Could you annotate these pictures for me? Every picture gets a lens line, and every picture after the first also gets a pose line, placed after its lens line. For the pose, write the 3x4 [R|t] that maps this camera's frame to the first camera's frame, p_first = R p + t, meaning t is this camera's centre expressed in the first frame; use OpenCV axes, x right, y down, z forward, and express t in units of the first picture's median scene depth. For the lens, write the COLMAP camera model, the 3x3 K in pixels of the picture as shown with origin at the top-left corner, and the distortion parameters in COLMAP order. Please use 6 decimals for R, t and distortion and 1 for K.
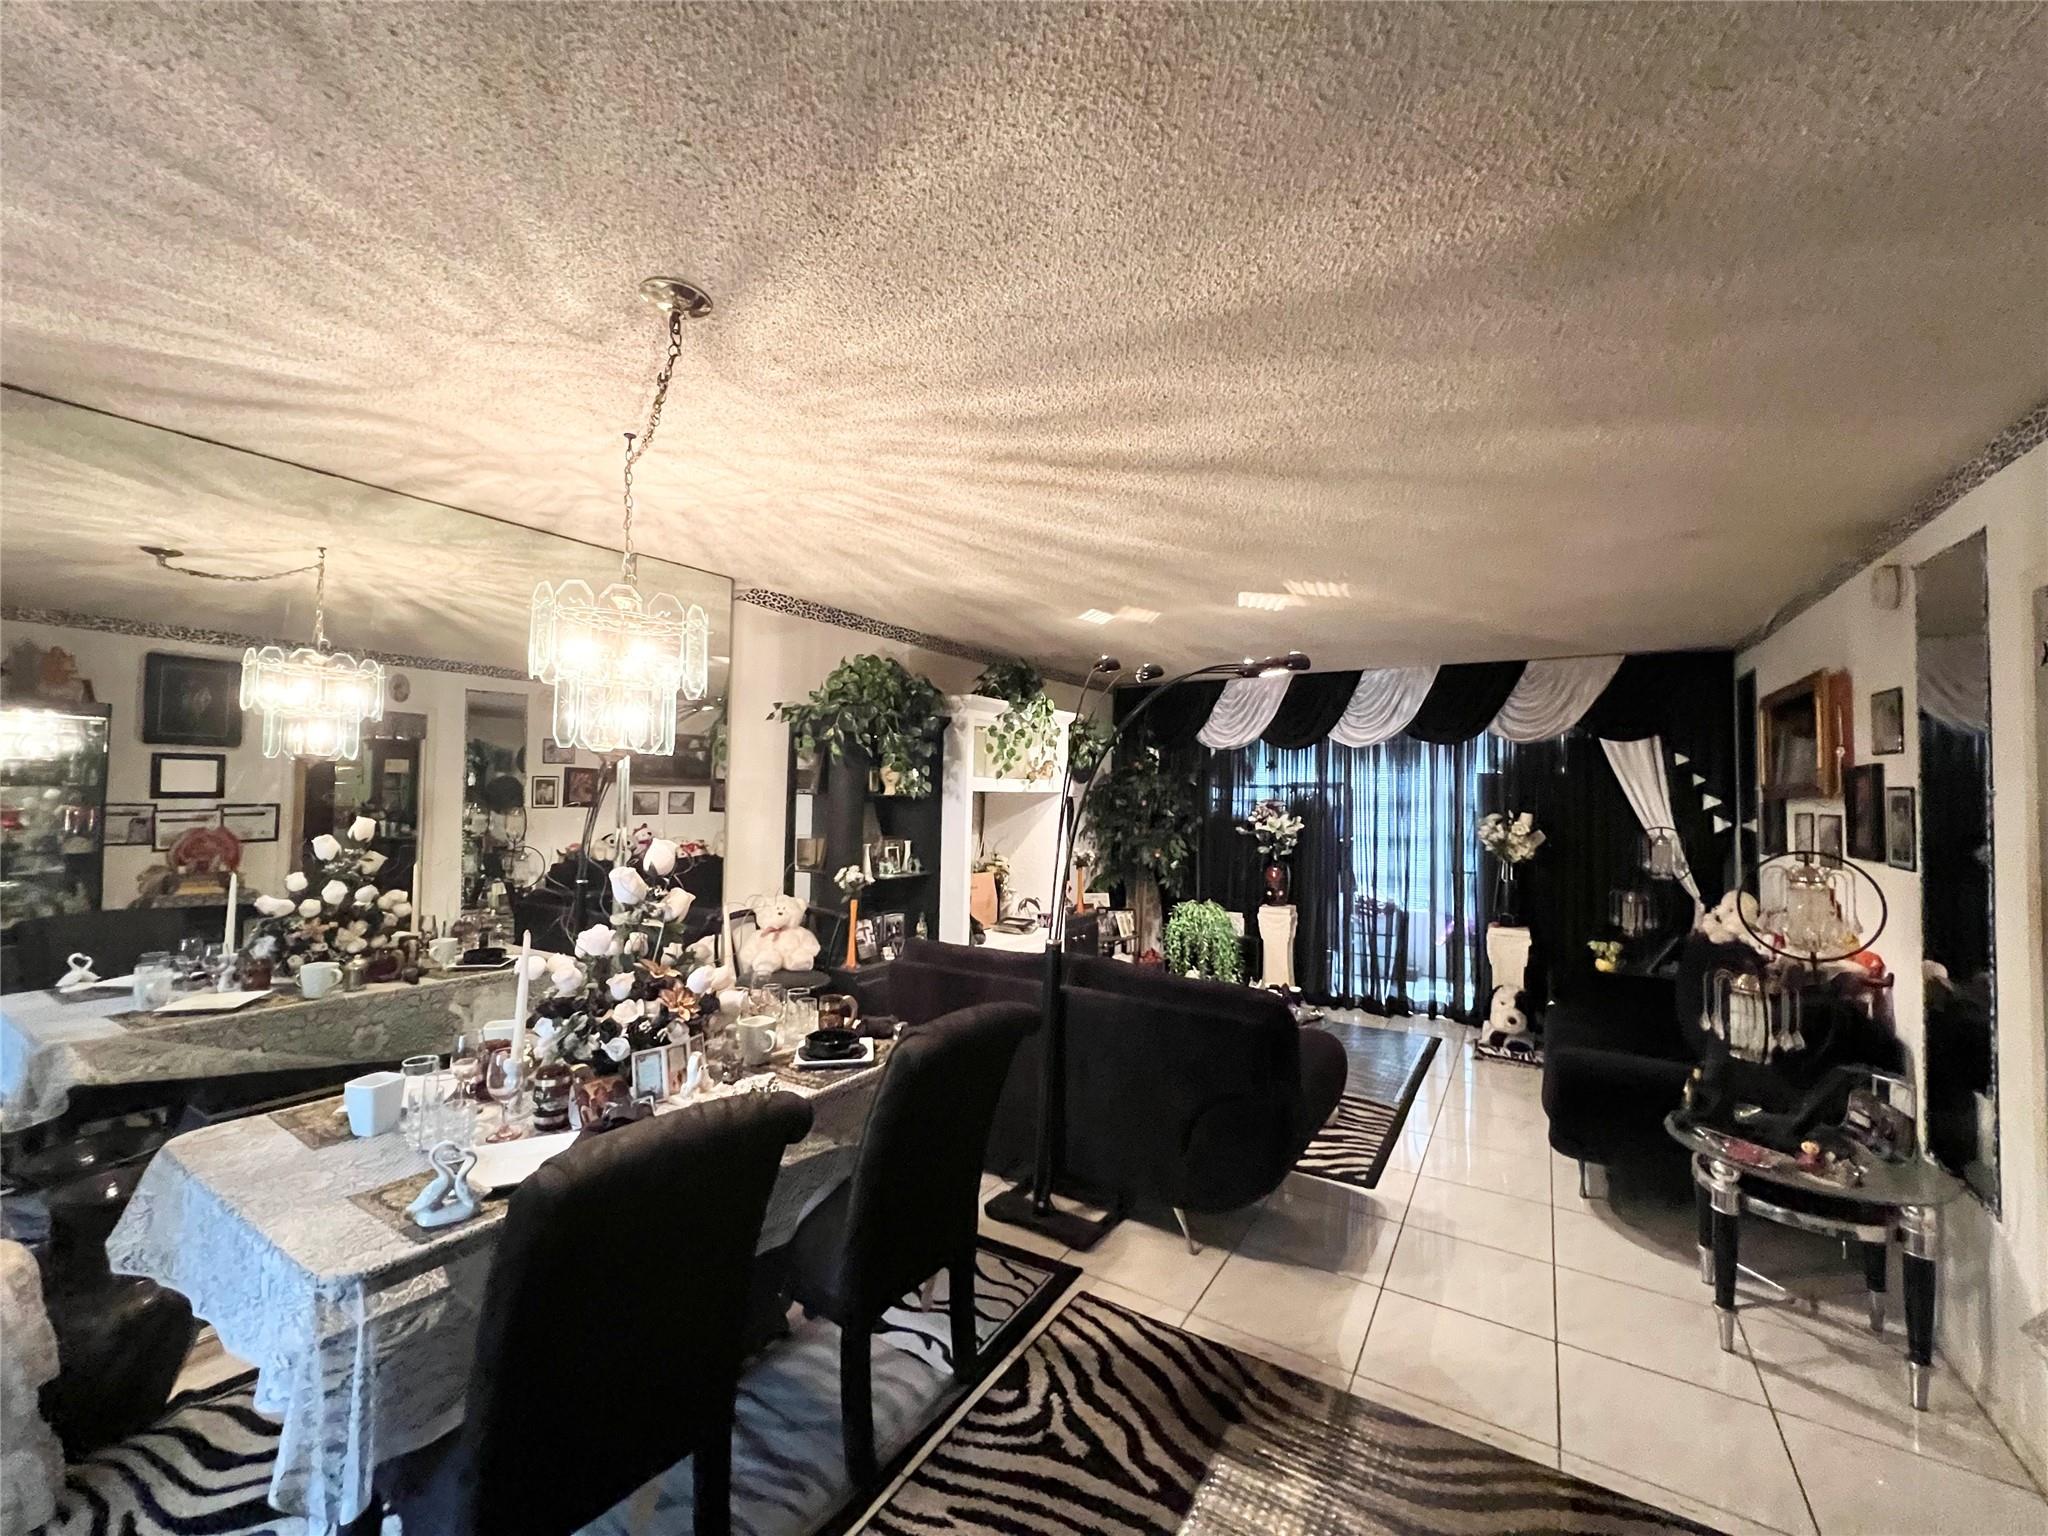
lens RADIAL K [[817.8, 0, 1023.7], [0, 817.8, 763.9], [0, 0, 1]] dist [-0.000759, -0.000421]
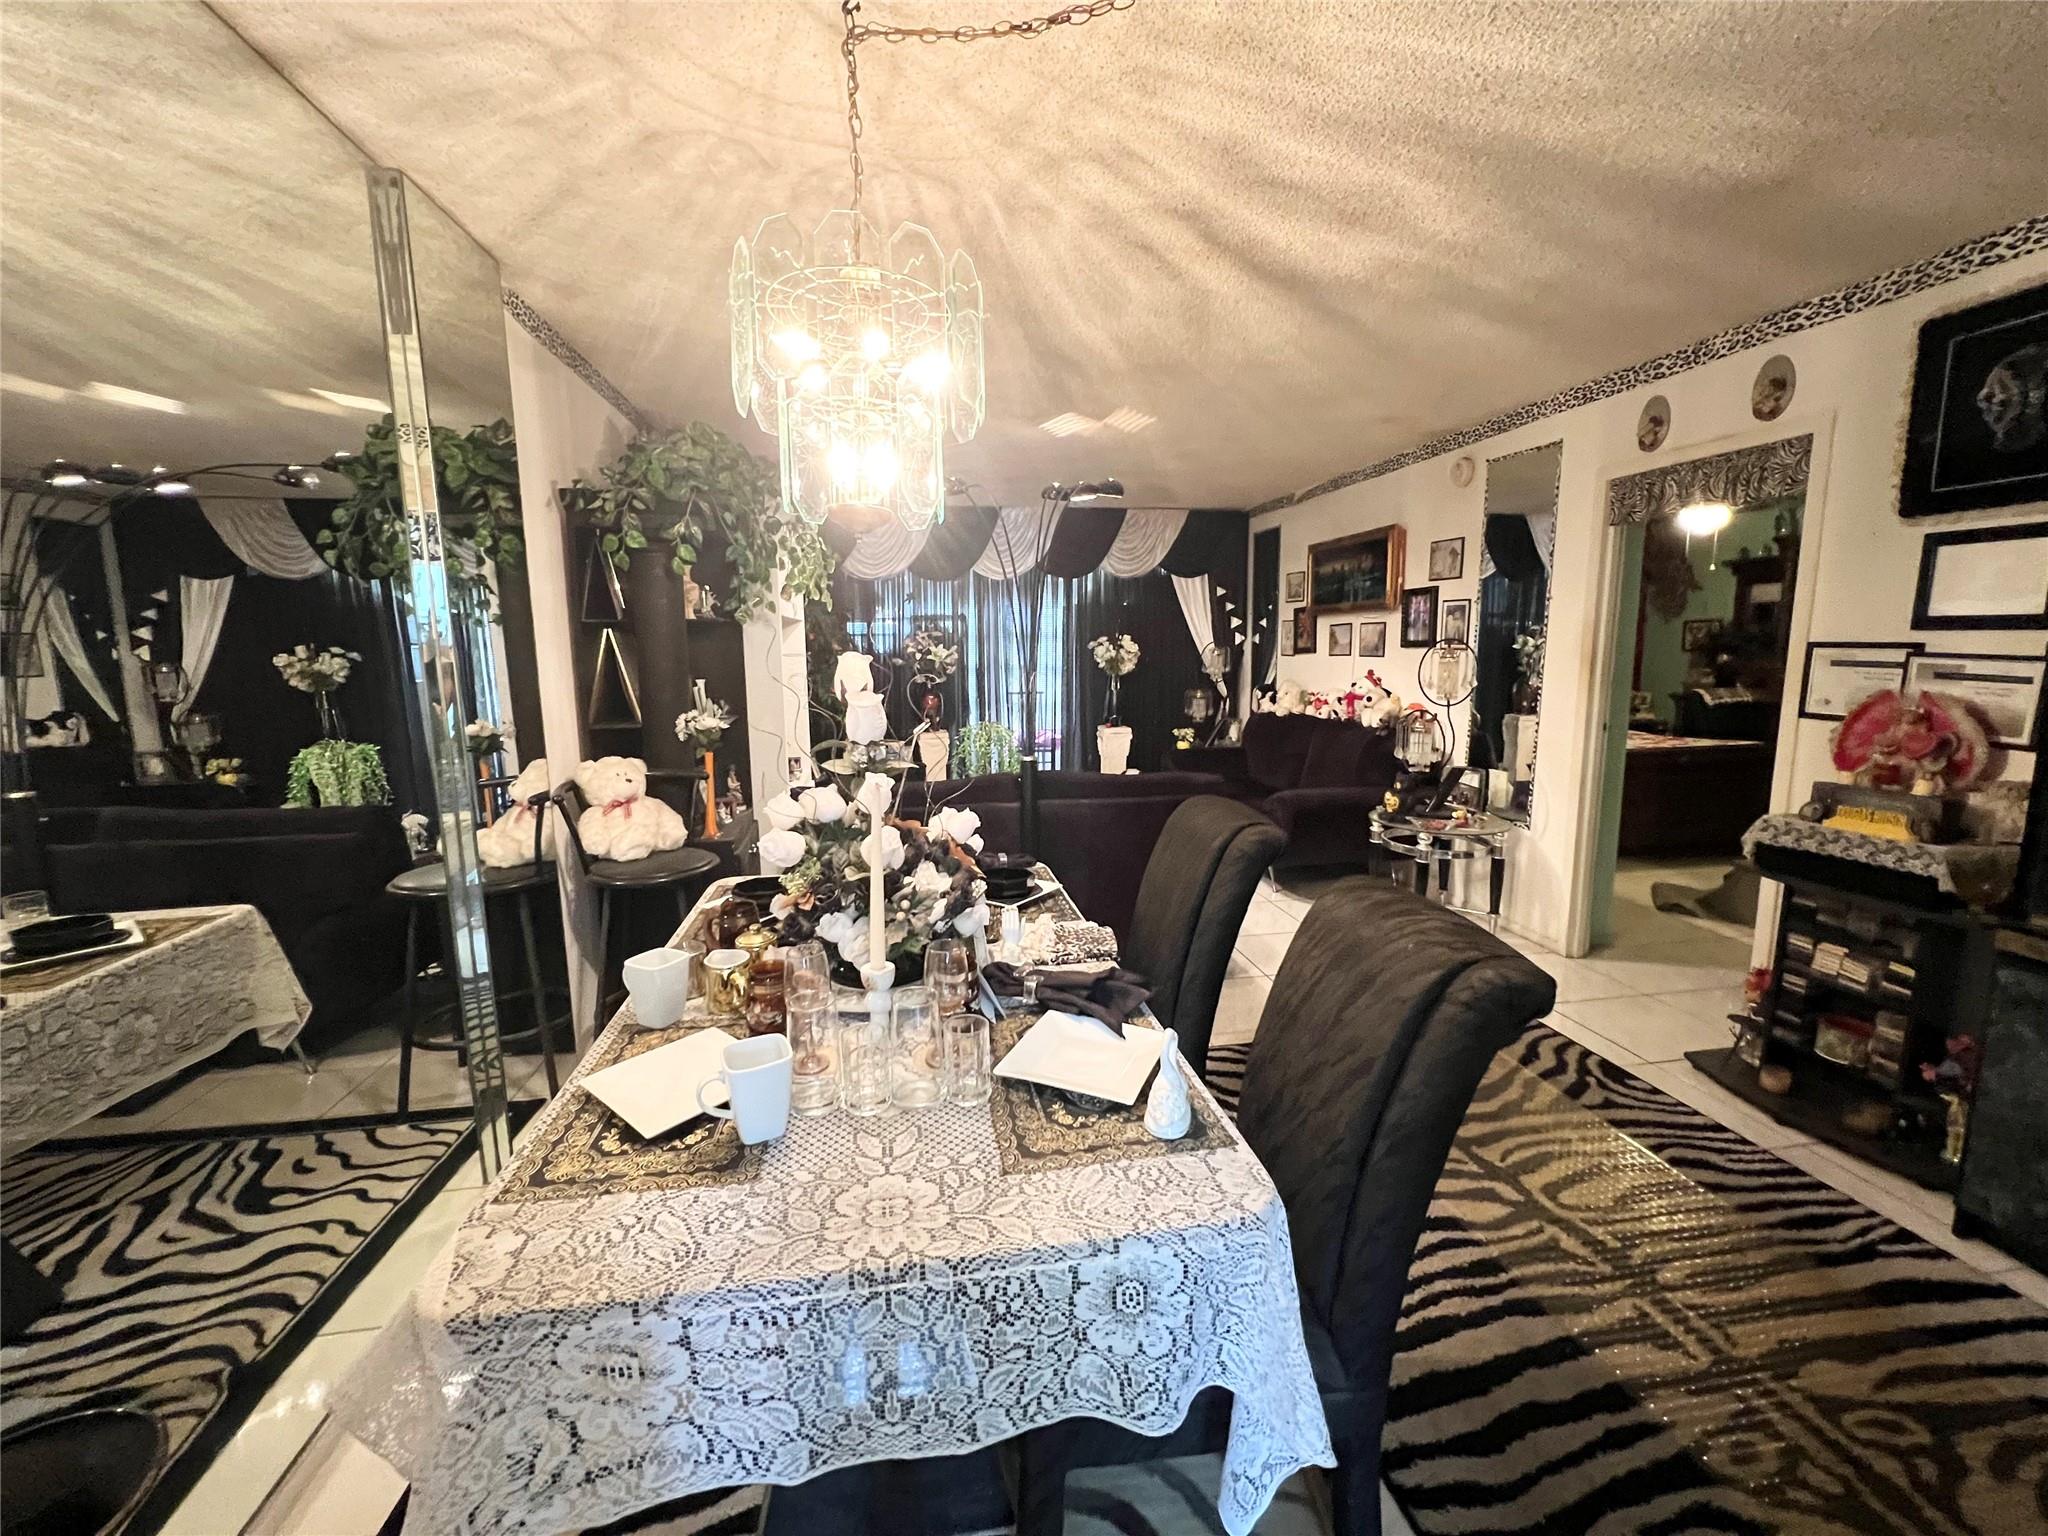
lens RADIAL K [[817.8, 0, 1017.0], [0, 817.8, 759.6], [0, 0, 1]] dist [-0.000759, -0.000421]
pose [[0.752292, -0.119619, 0.647880, -0.605636], [0.003315, 0.984054, 0.177838, 0.043003], [-0.658822, -0.131639, 0.740692, 0.275995]]
